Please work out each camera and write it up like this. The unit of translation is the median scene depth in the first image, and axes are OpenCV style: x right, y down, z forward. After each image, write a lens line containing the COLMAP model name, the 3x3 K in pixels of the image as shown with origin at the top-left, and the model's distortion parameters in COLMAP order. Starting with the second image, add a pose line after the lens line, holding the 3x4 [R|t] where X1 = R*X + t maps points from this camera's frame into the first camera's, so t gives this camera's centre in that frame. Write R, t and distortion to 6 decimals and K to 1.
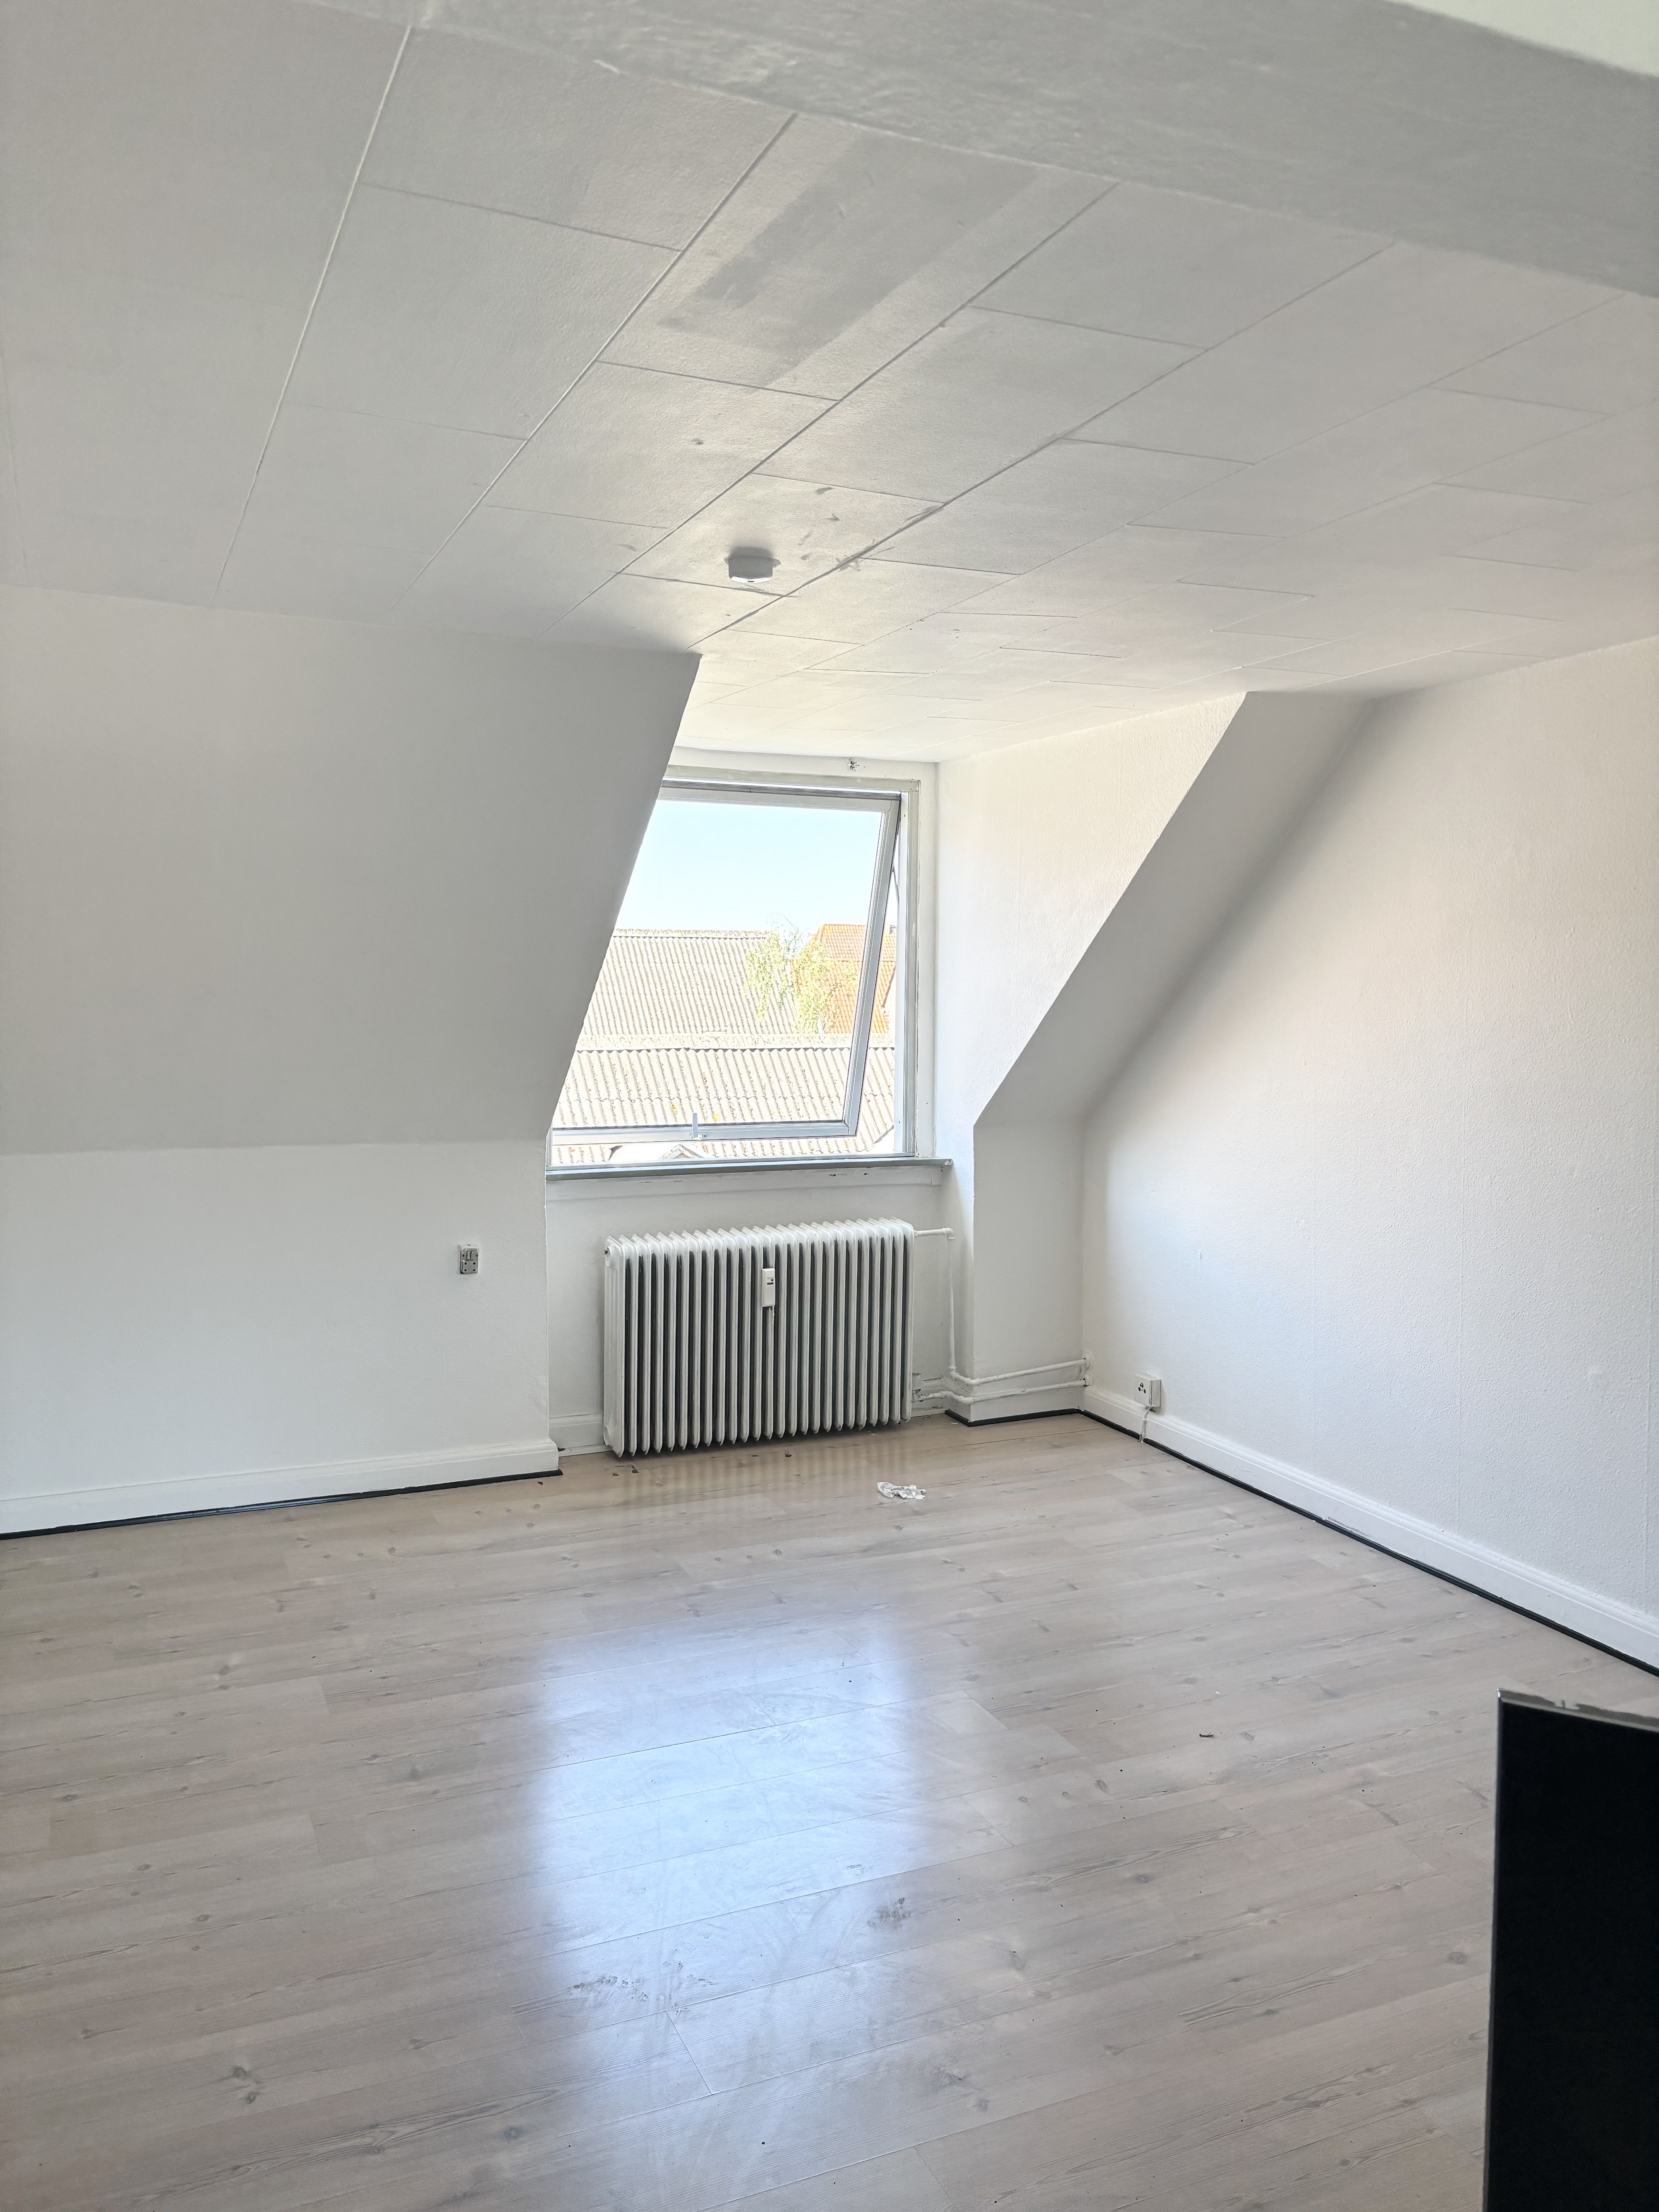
lens RADIAL K [[1693.2, 0, 829.5], [0, 1693.2, 1106.0], [0, 0, 1]] dist [0.053200, -0.064996]
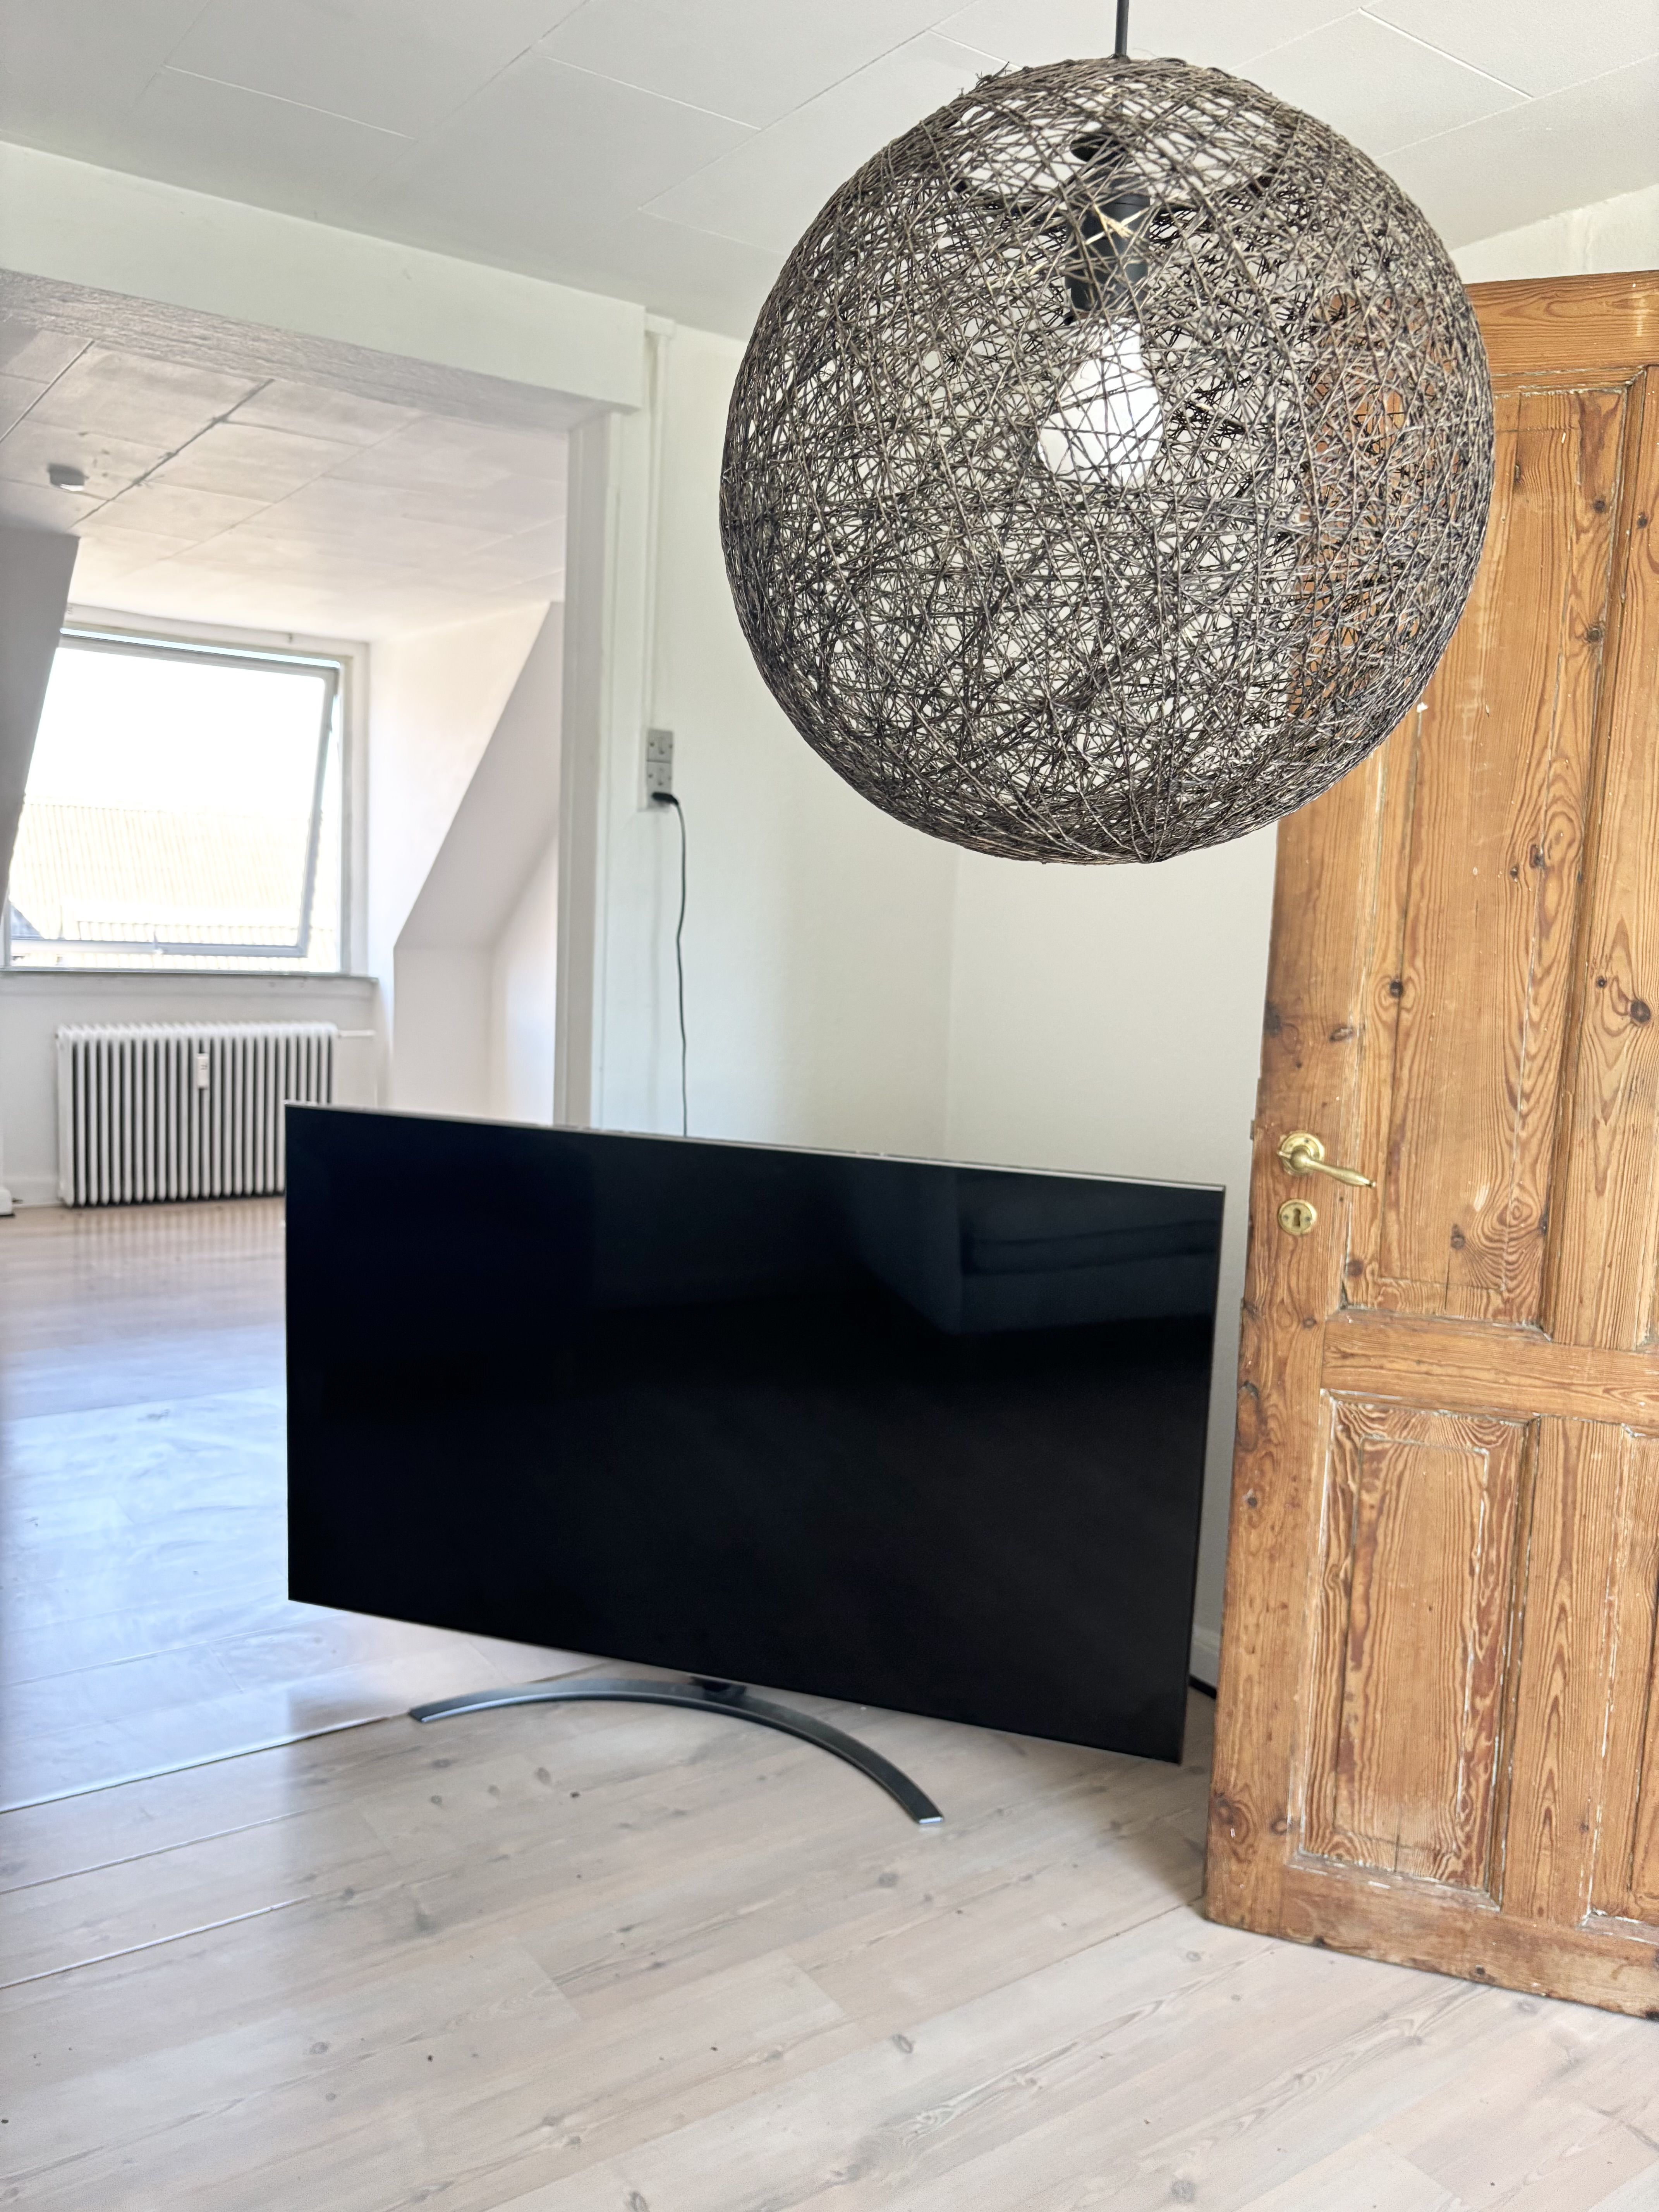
lens RADIAL K [[1693.2, 0, 829.5], [0, 1693.2, 1106.0], [0, 0, 1]] dist [0.053200, -0.064996]
pose [[0.976627, 0.013597, 0.214510, 0.142737], [-0.024708, 0.998483, 0.049202, 0.063286], [-0.213515, -0.053352, 0.975482, -0.291490]]
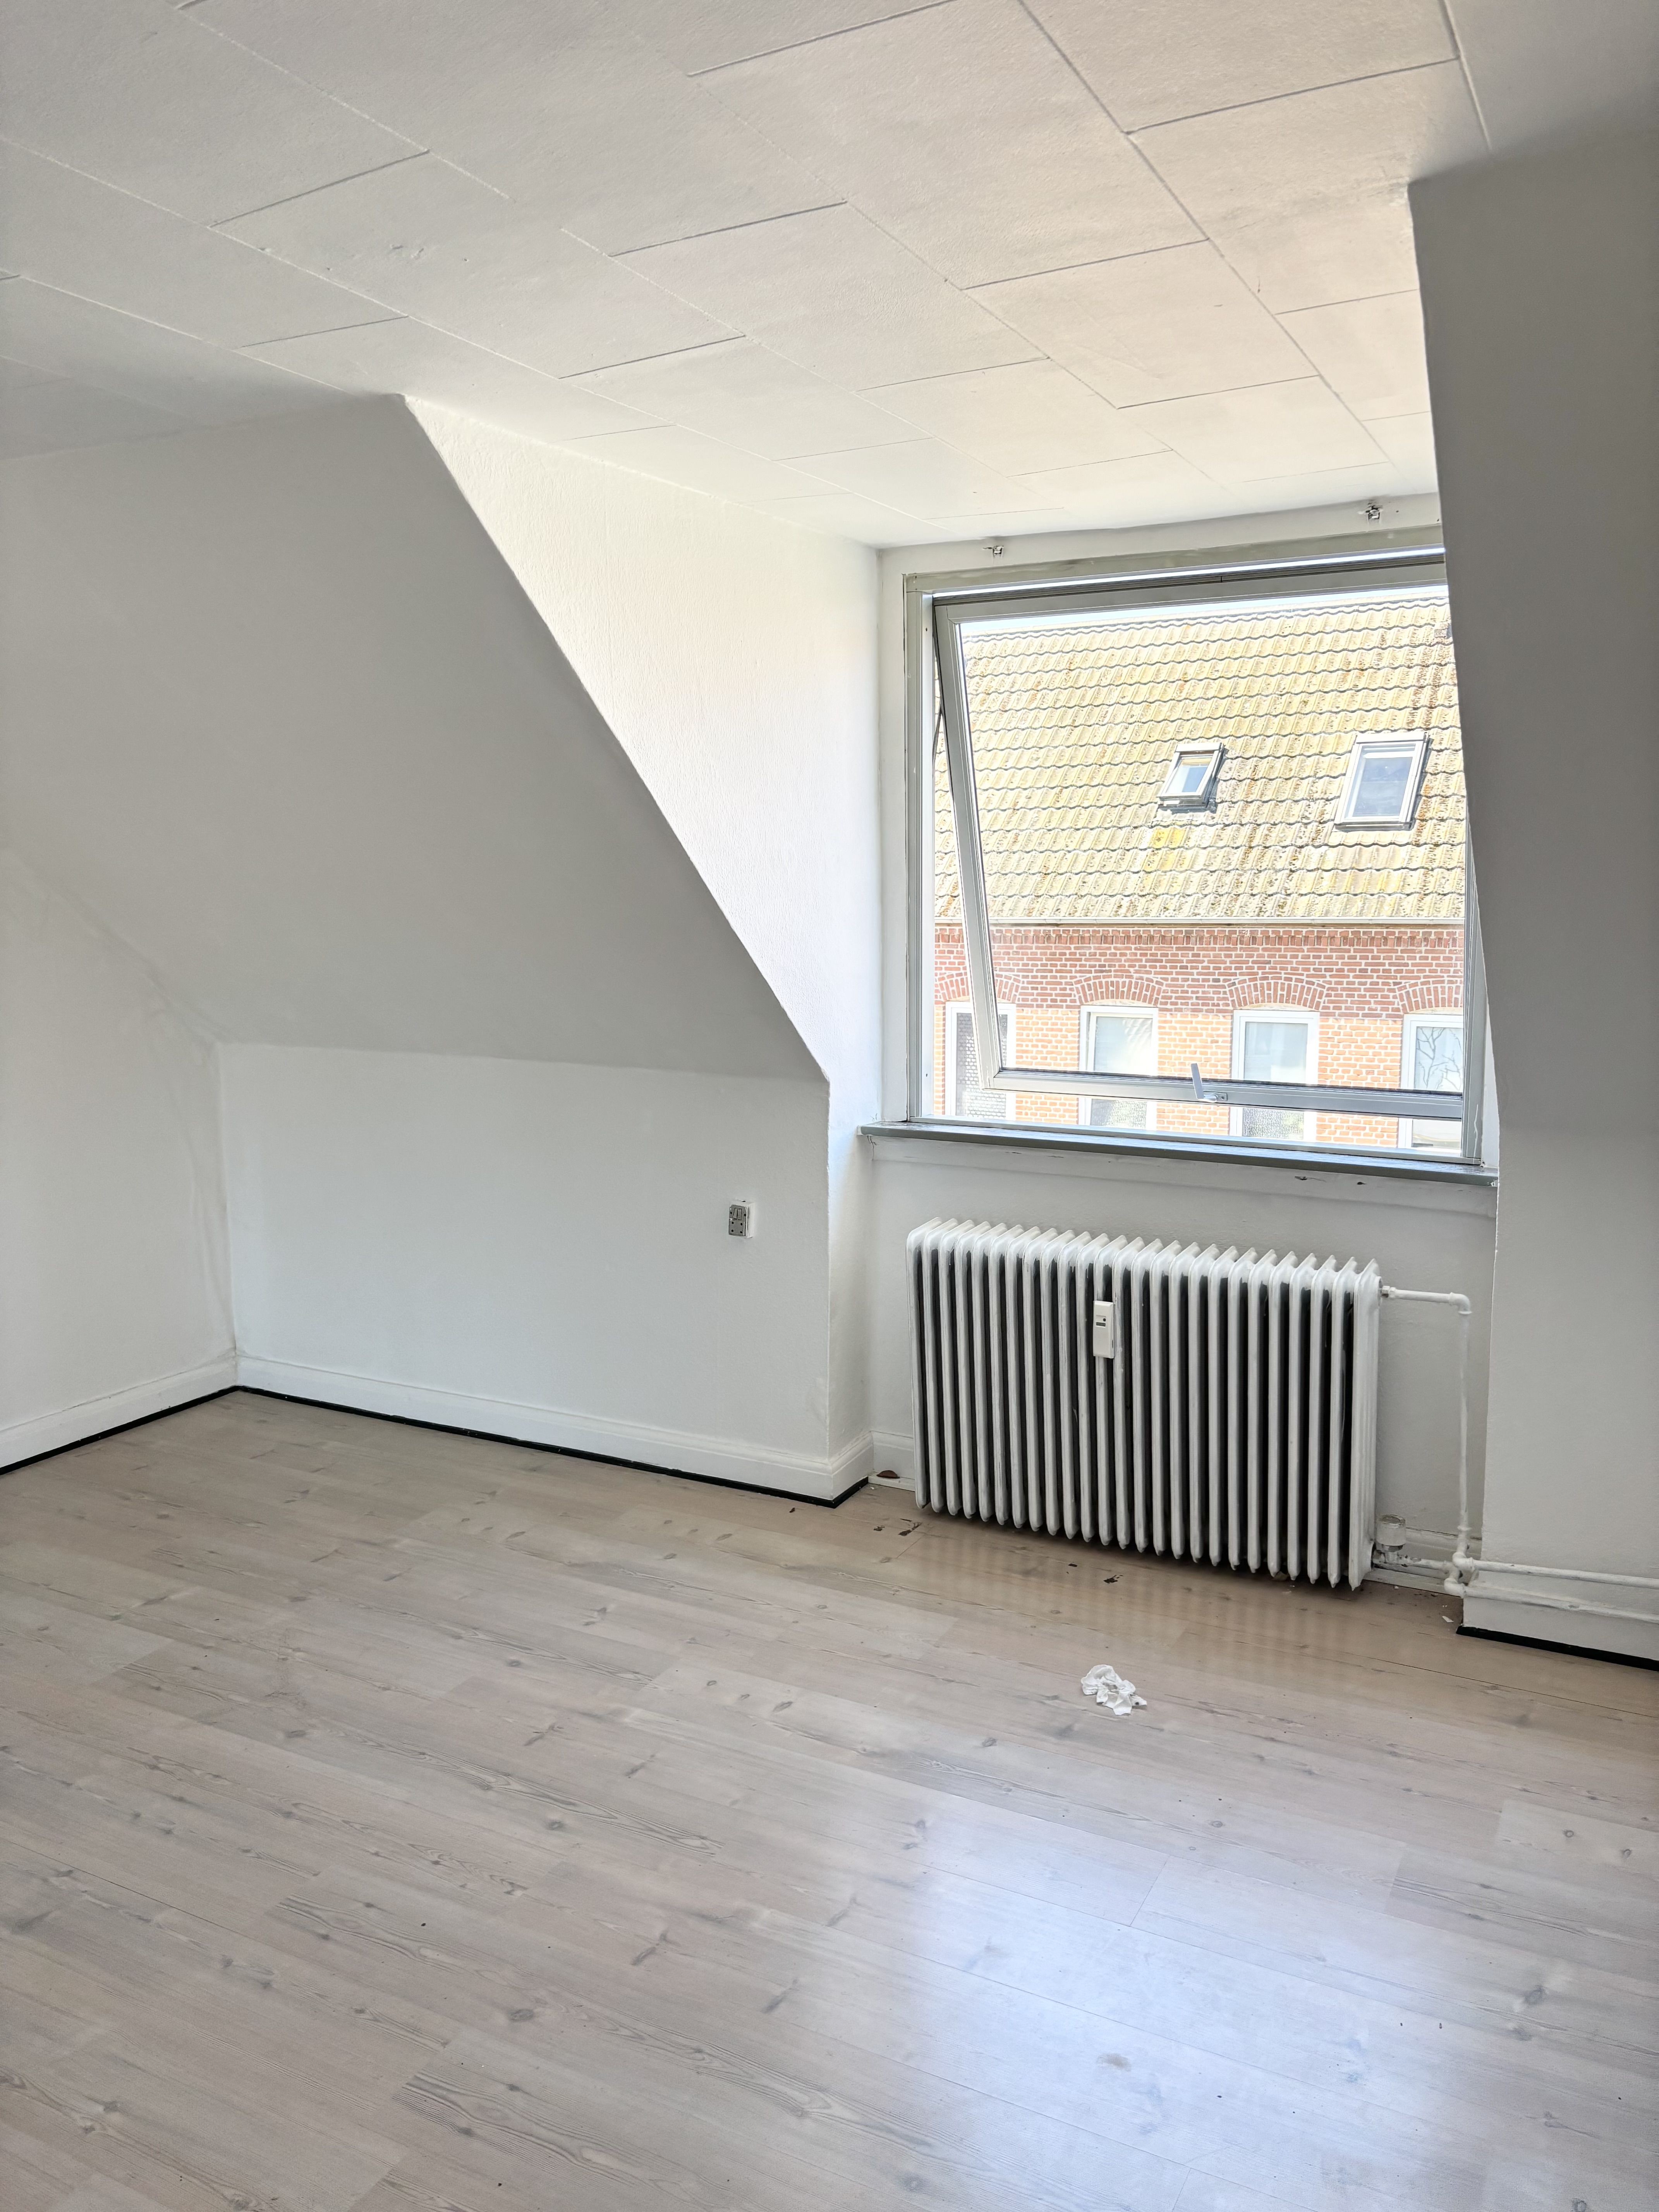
lens RADIAL K [[1693.2, 0, 829.5], [0, 1693.2, 1106.0], [0, 0, 1]] dist [0.053200, -0.064996]
pose [[0.615098, 0.098900, -0.782223, 0.424789], [-0.055396, 0.995071, 0.082251, -0.031124], [0.786502, -0.007261, 0.617545, 0.506508]]
